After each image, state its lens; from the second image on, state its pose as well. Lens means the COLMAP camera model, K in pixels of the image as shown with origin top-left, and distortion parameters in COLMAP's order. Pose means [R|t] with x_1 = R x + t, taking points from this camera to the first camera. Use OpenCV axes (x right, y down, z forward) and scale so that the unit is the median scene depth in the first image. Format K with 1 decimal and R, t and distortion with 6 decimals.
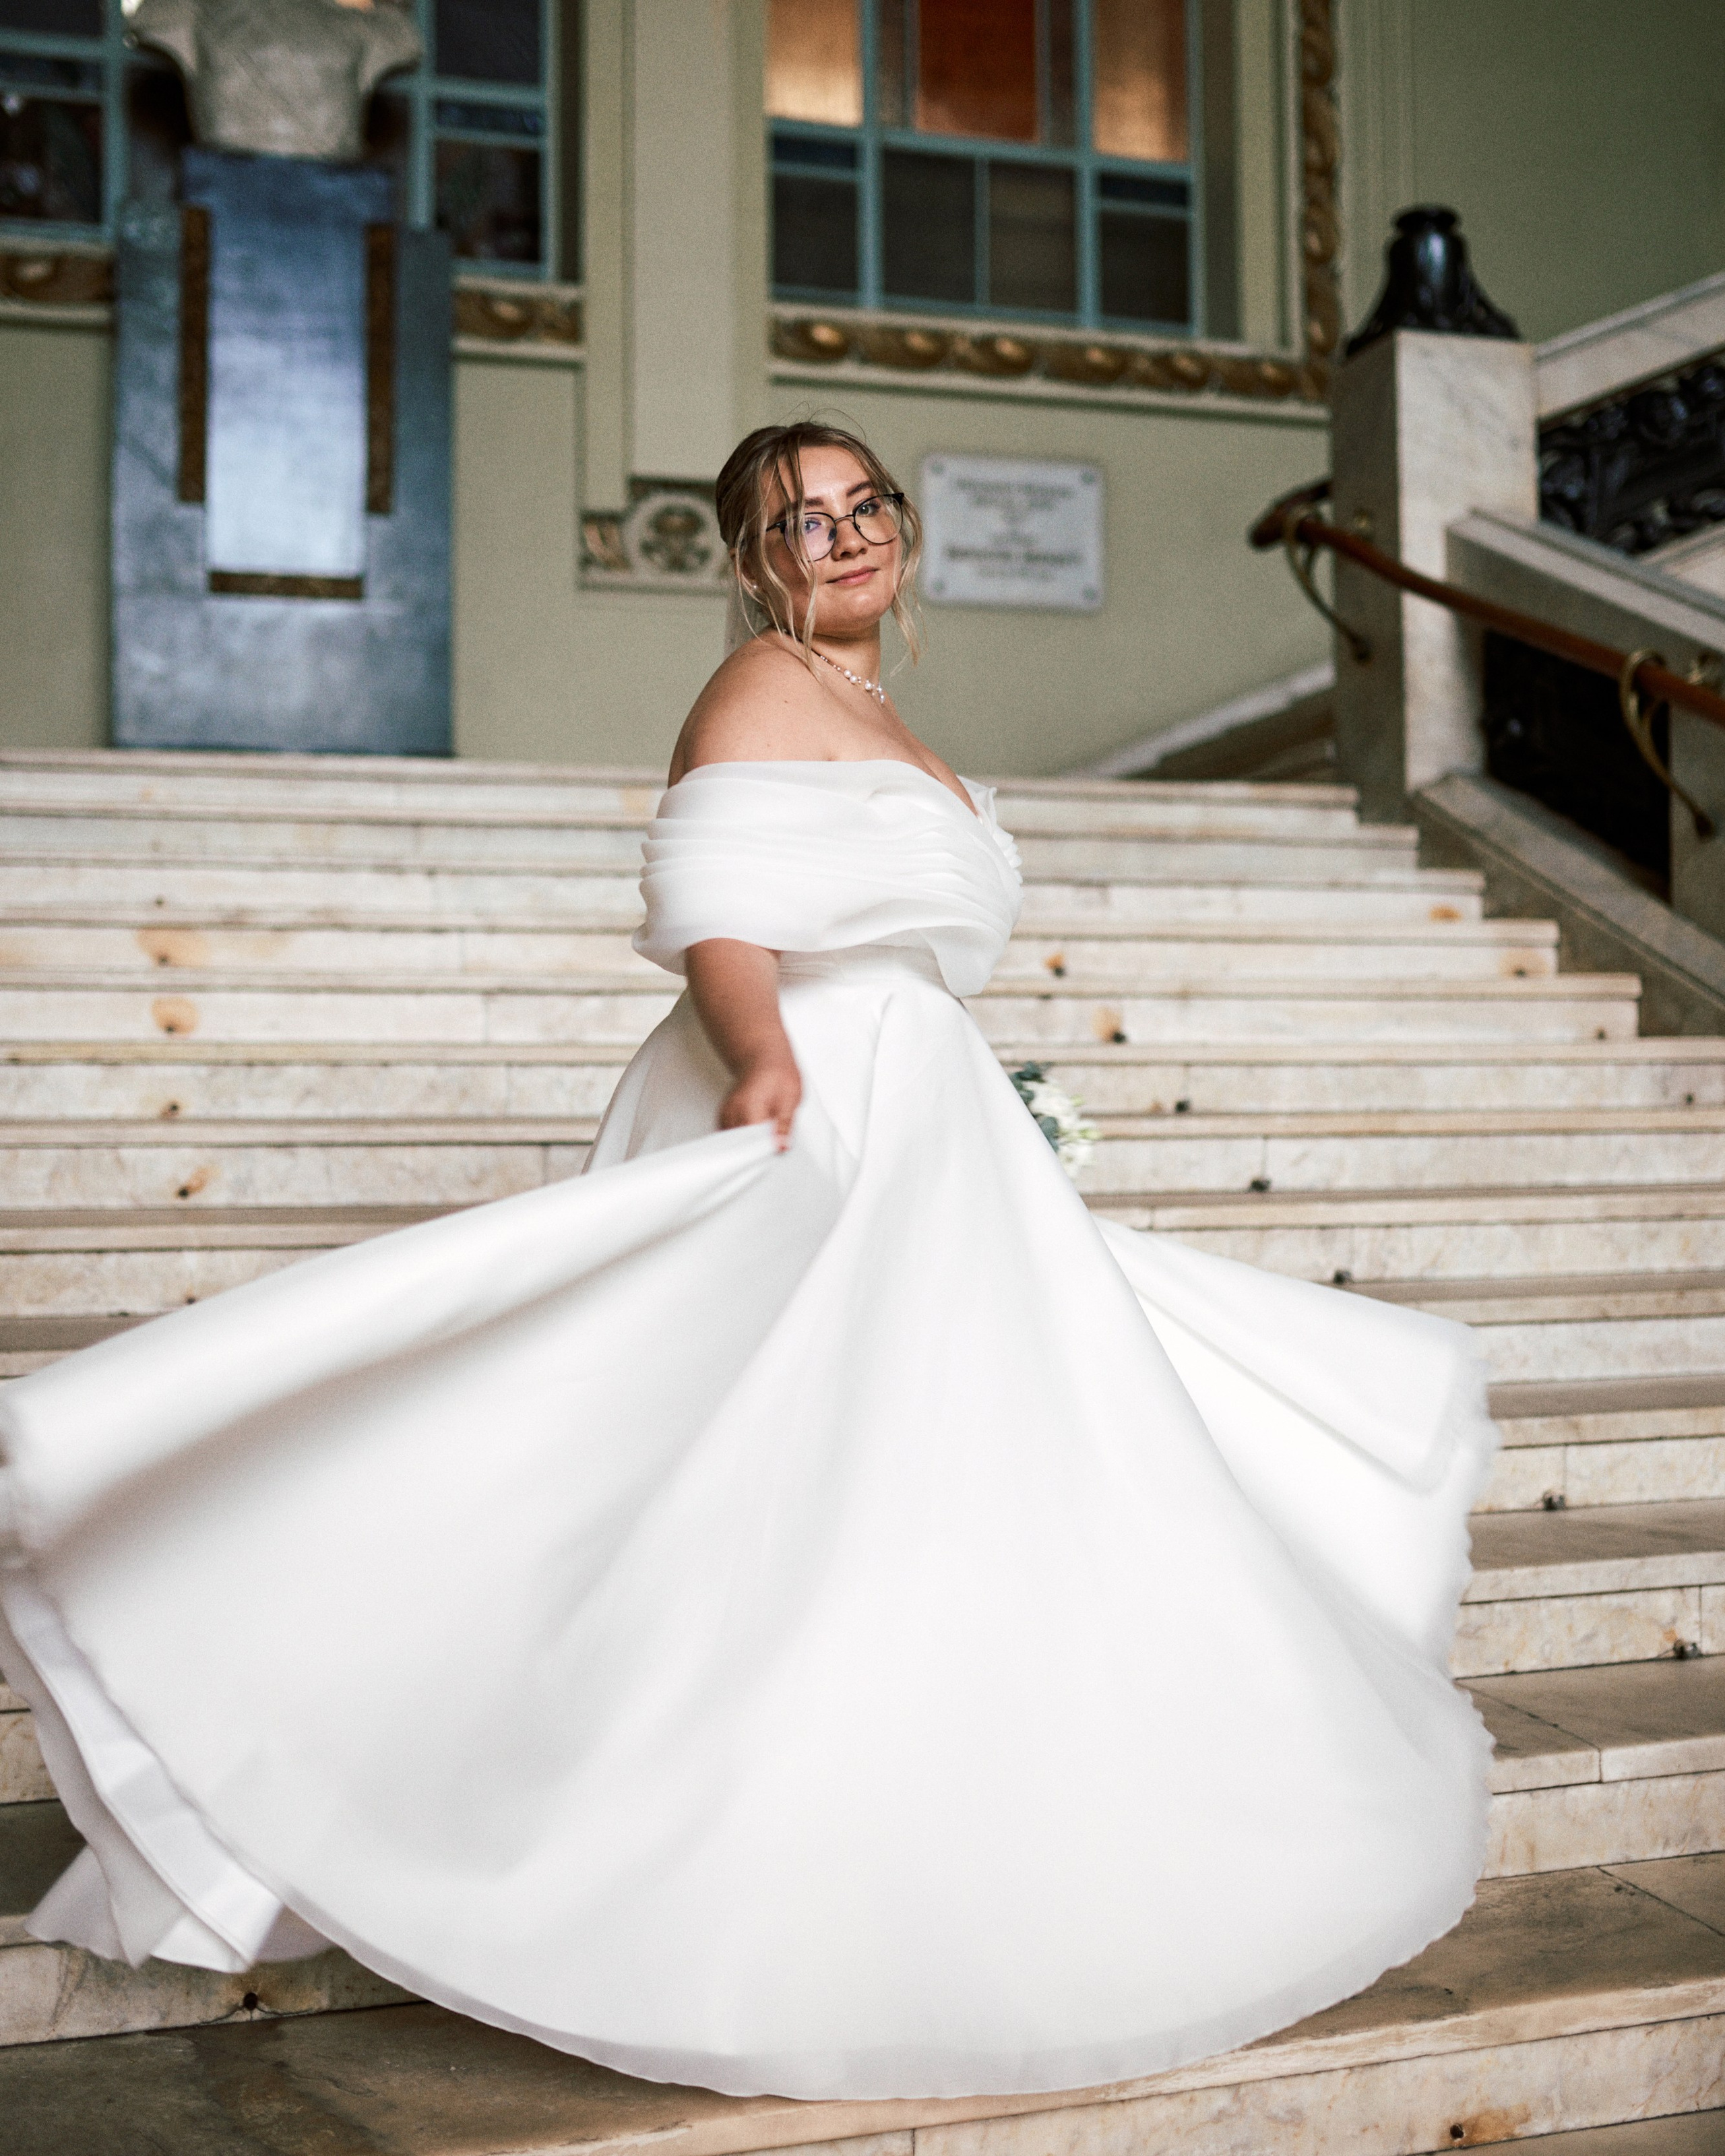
lens RADIAL K [[2346.2, 0, 831.2], [0, 2346.2, 1013.9], [0, 0, 1]] dist [-0.053357, 0.052948]
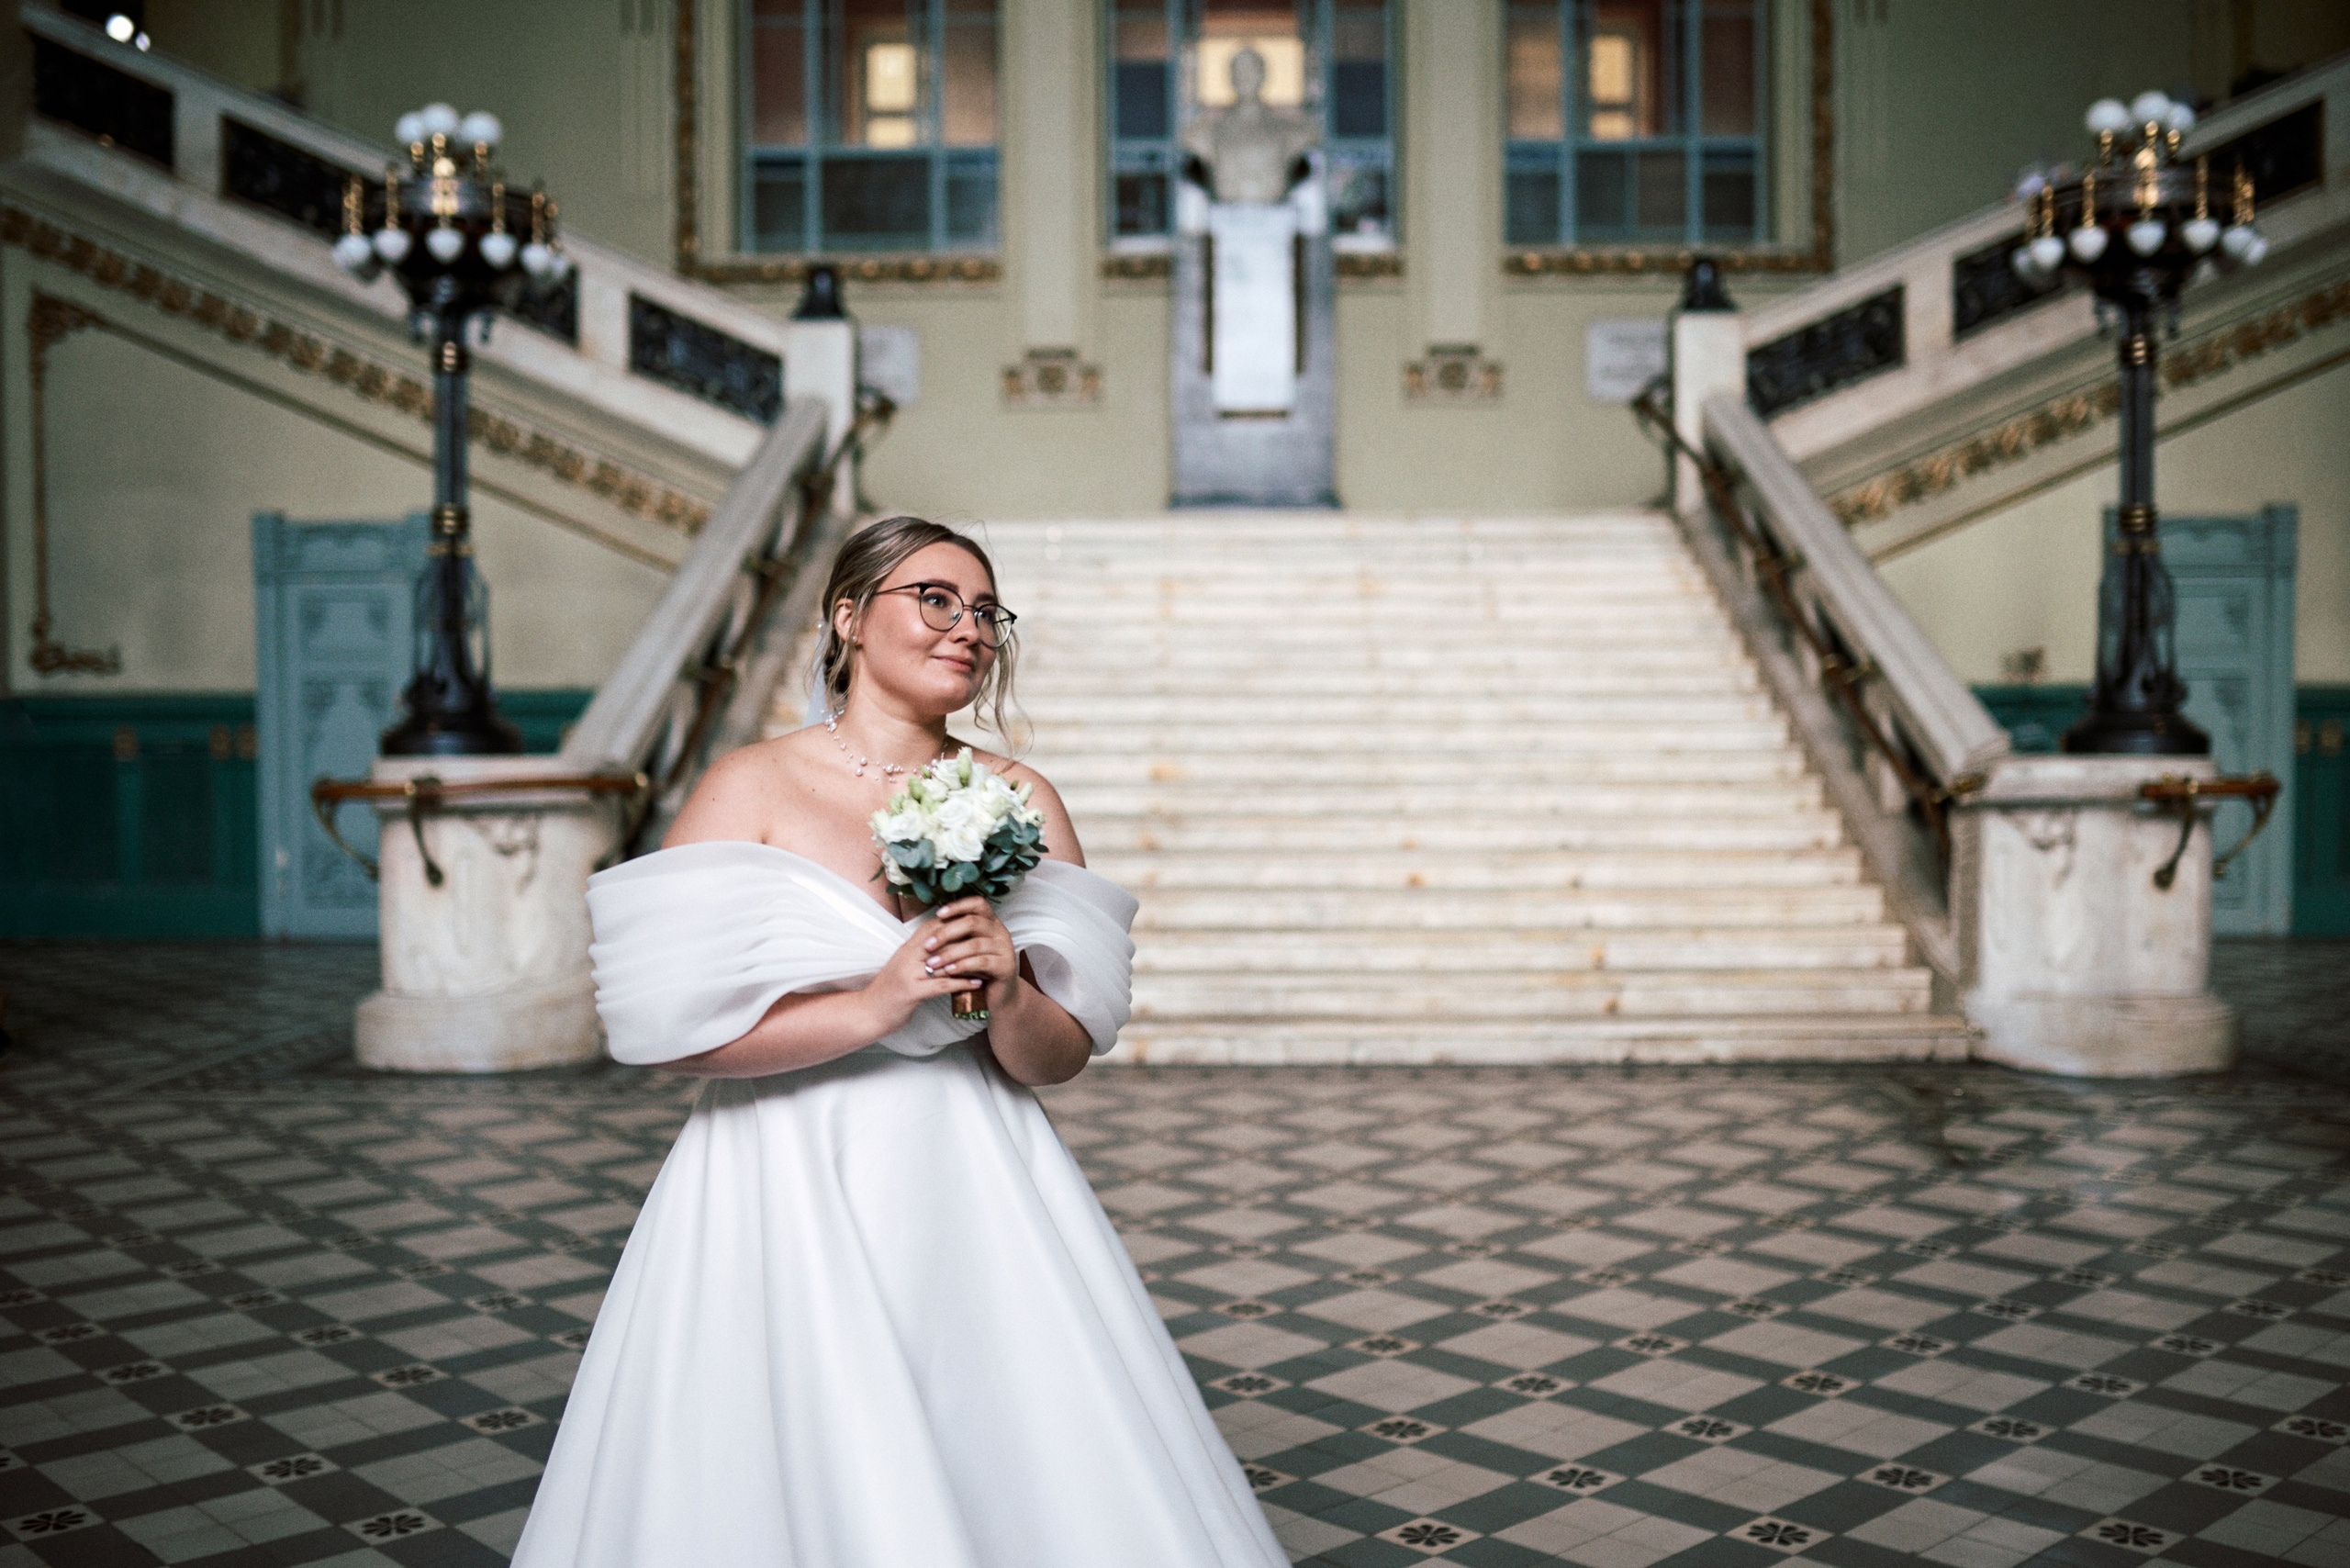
lens RADIAL K [[2387.0, 0, 1178.9], [0, 2387.0, 697.6], [0, 0, 1]] dist [0.004407, 0.003482]
pose [[0.944301, 0.000066, -0.329084, 0.515440], [0.004895, 0.999887, 0.014245, 0.047680], [0.329048, -0.015062, 0.944193, -1.316794]]
